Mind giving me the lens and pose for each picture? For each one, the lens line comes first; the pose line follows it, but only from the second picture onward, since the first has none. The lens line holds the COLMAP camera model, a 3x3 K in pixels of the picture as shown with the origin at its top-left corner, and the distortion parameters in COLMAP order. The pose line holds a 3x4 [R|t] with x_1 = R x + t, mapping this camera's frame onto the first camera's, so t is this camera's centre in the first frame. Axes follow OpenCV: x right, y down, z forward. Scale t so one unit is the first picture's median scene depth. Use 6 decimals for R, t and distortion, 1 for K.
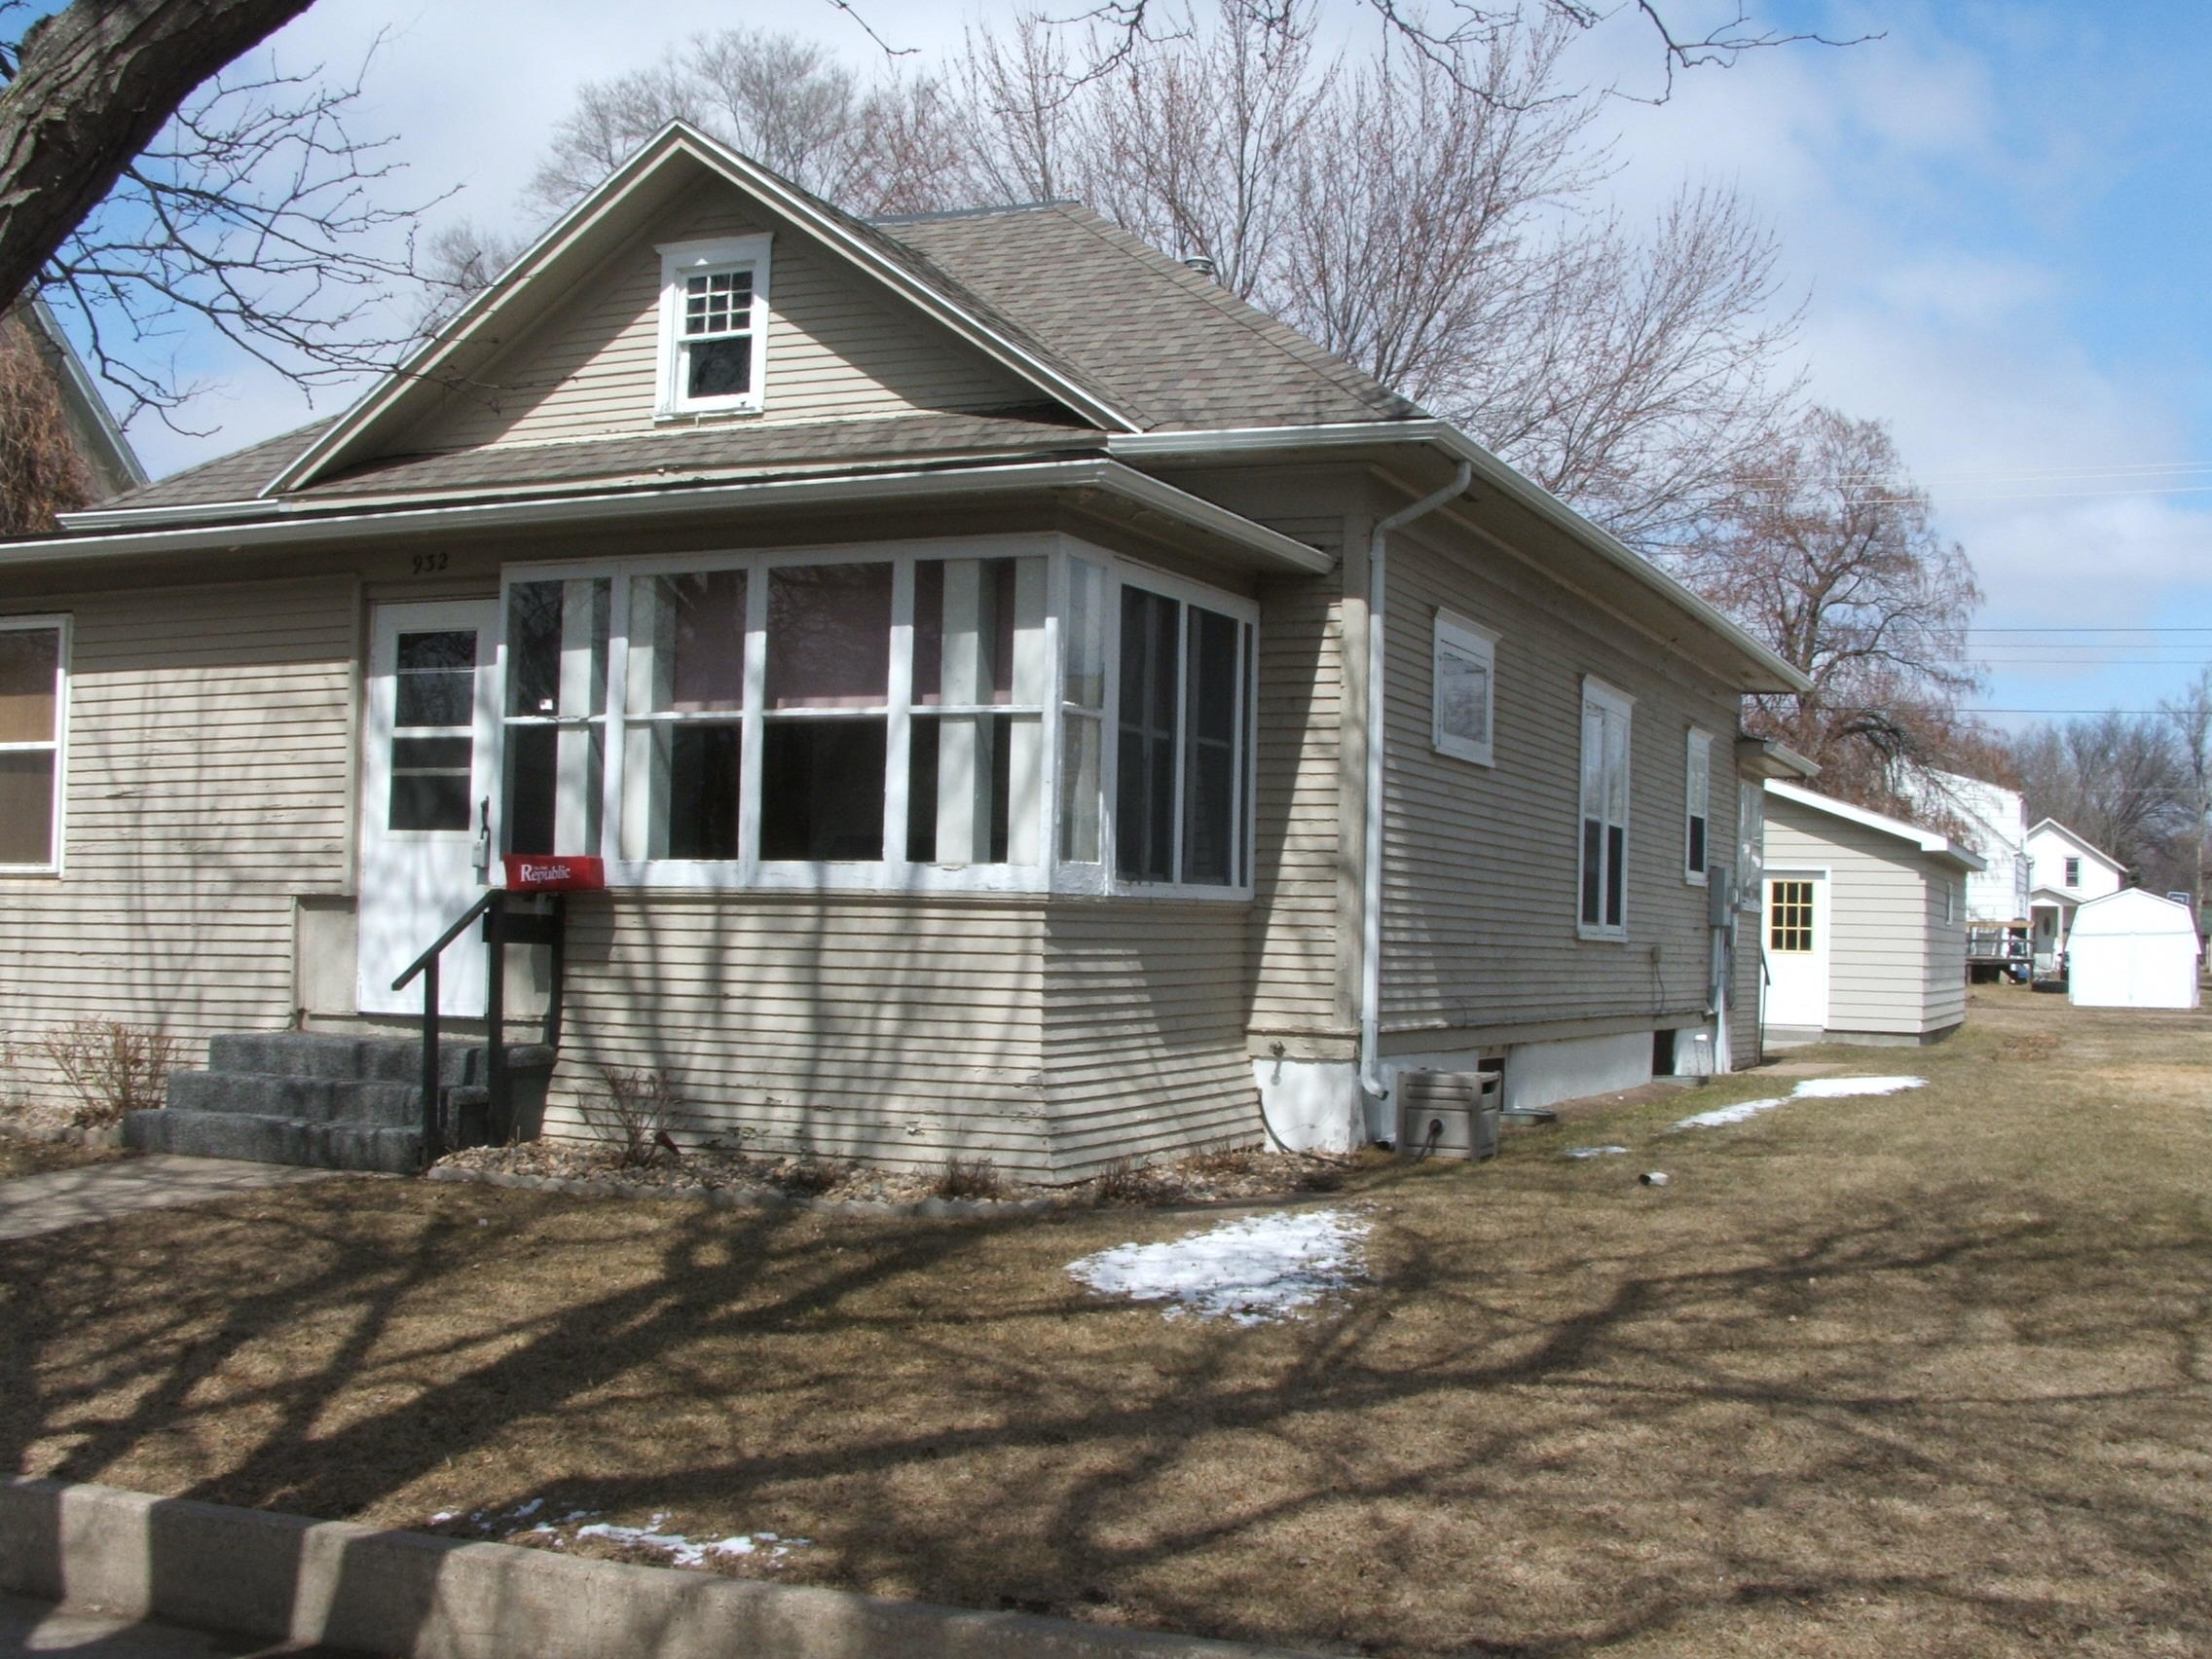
lens RADIAL K [[2534.8, 0, 1098.9], [0, 2534.8, 828.7], [0, 0, 1]] dist [-0.105764, 0.000000]
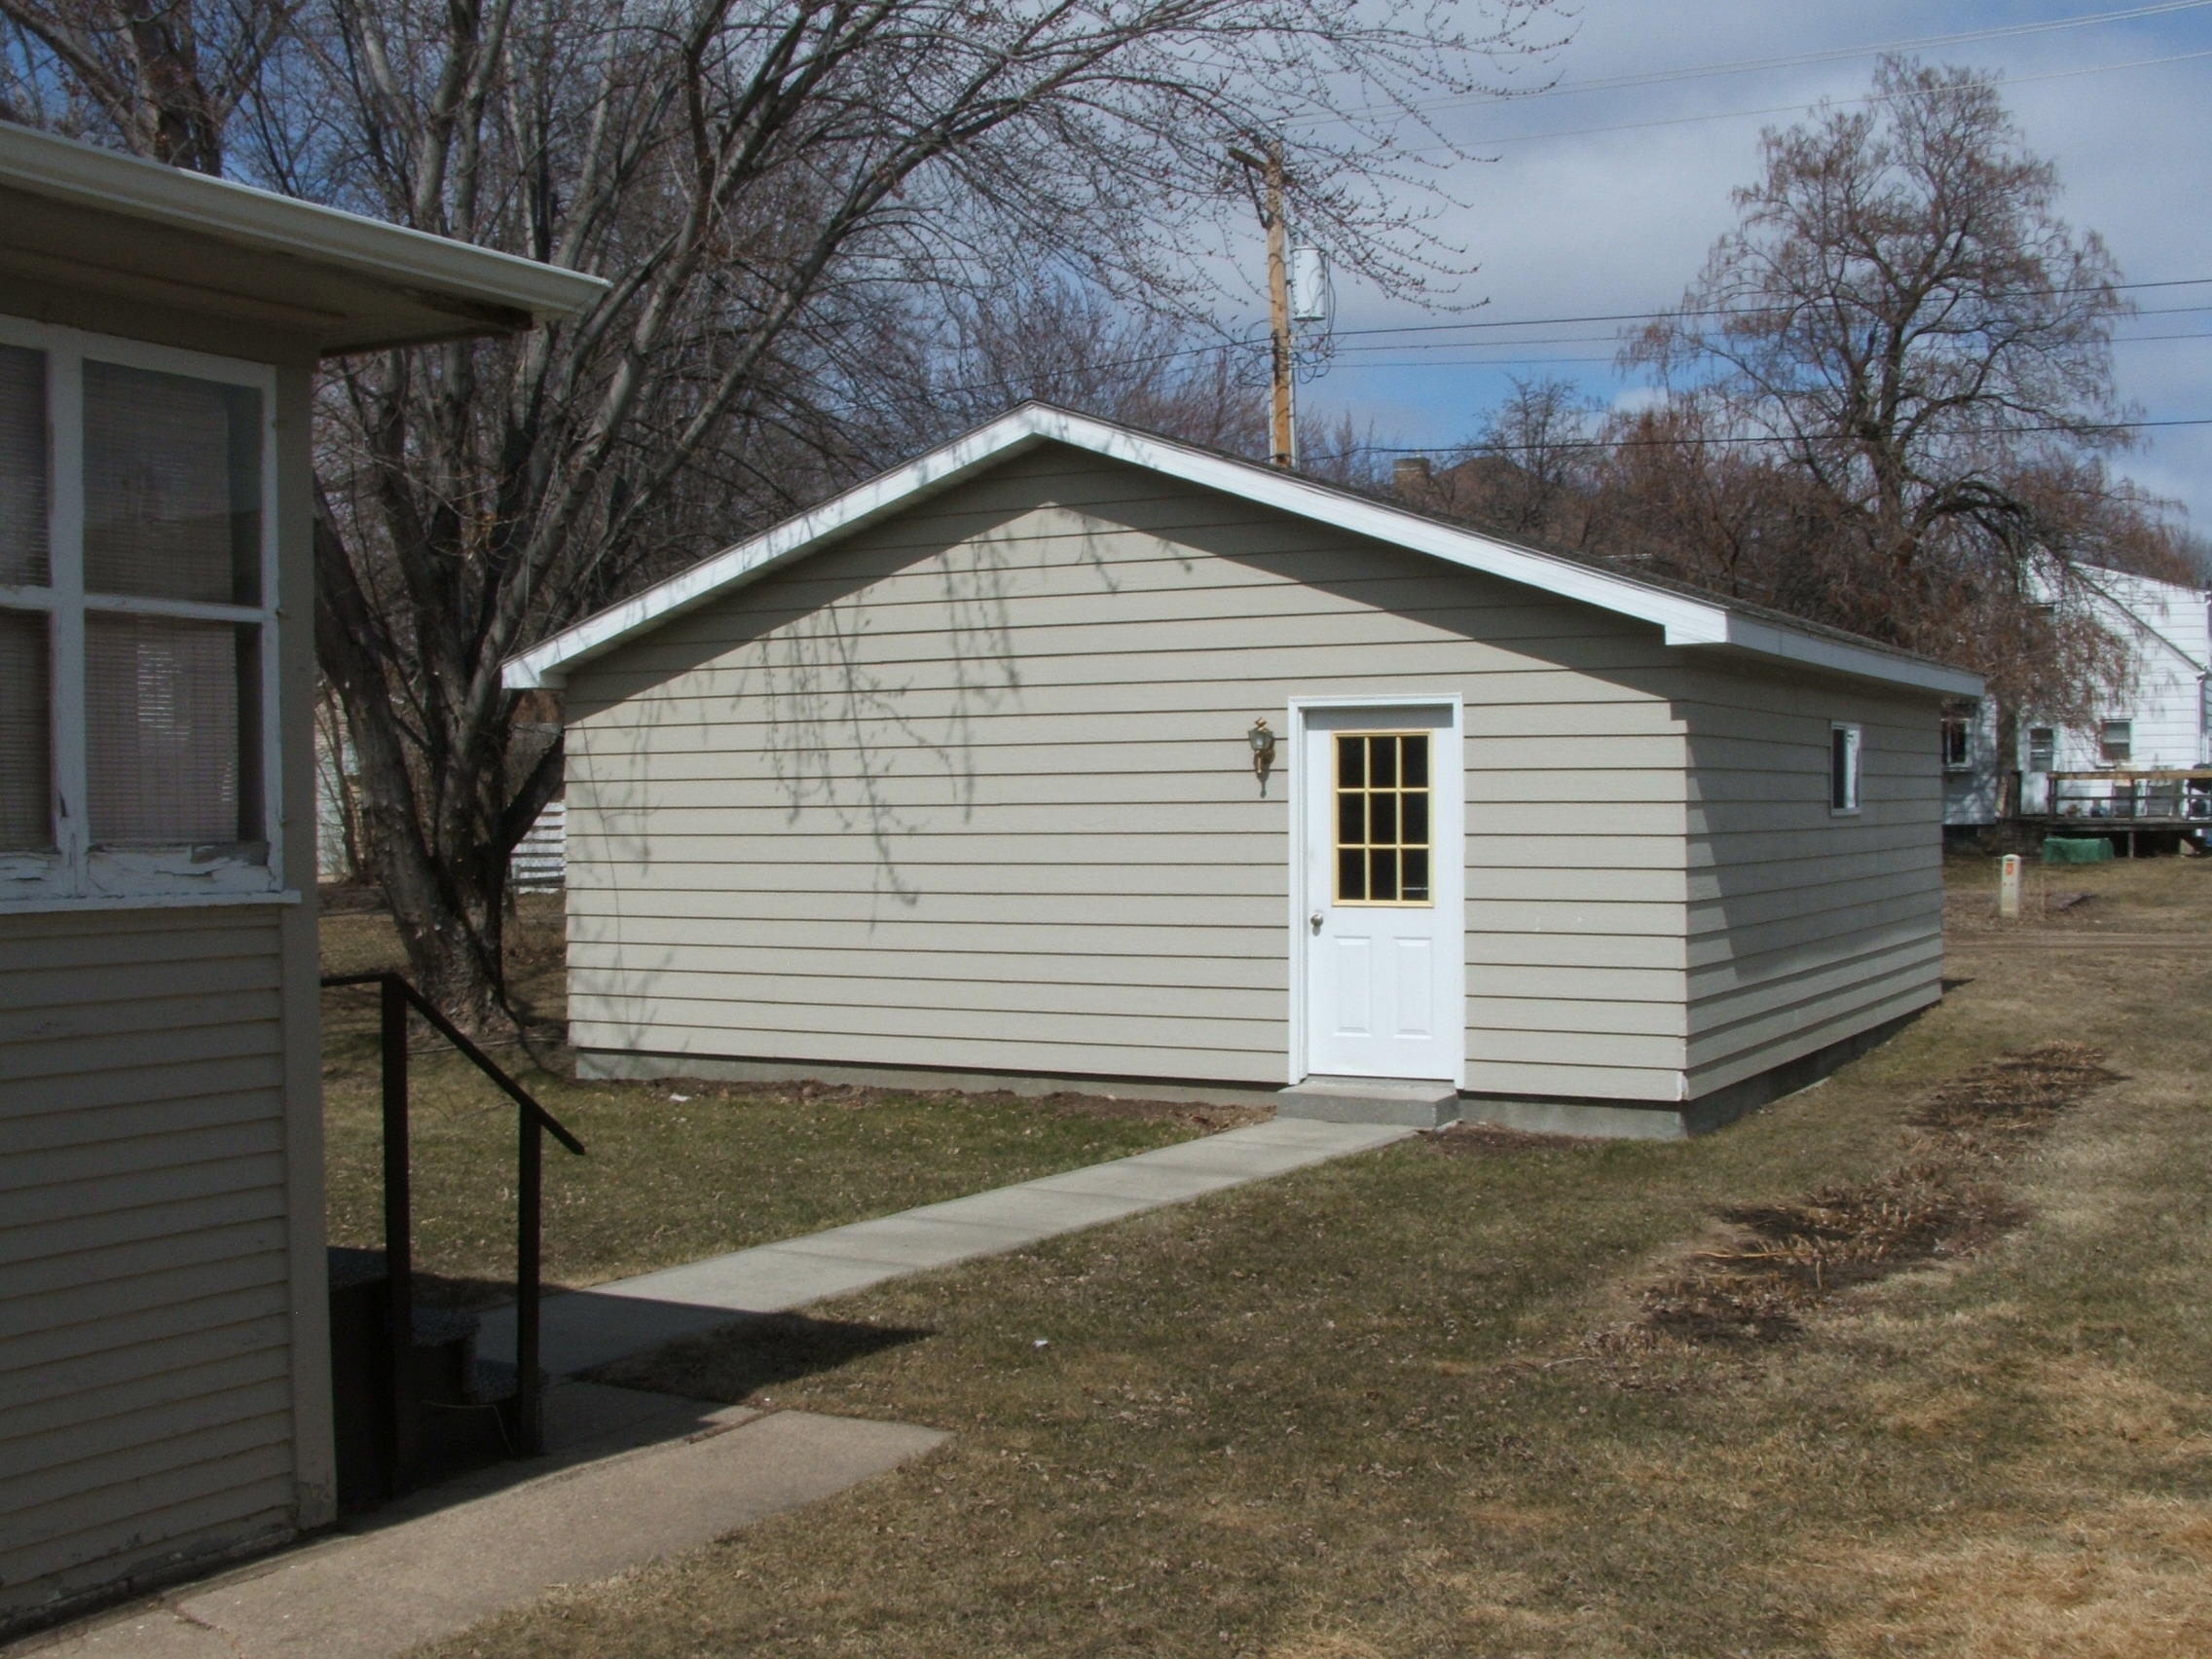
lens RADIAL K [[2534.8, 0, 1104.1], [0, 2534.8, 831.1], [0, 0, 1]] dist [-0.105764, 0.000000]
pose [[0.994968, -0.033510, -0.094425, 0.126721], [0.038450, 0.997959, 0.050992, 0.006579], [0.092523, -0.054366, 0.994225, 0.273567]]
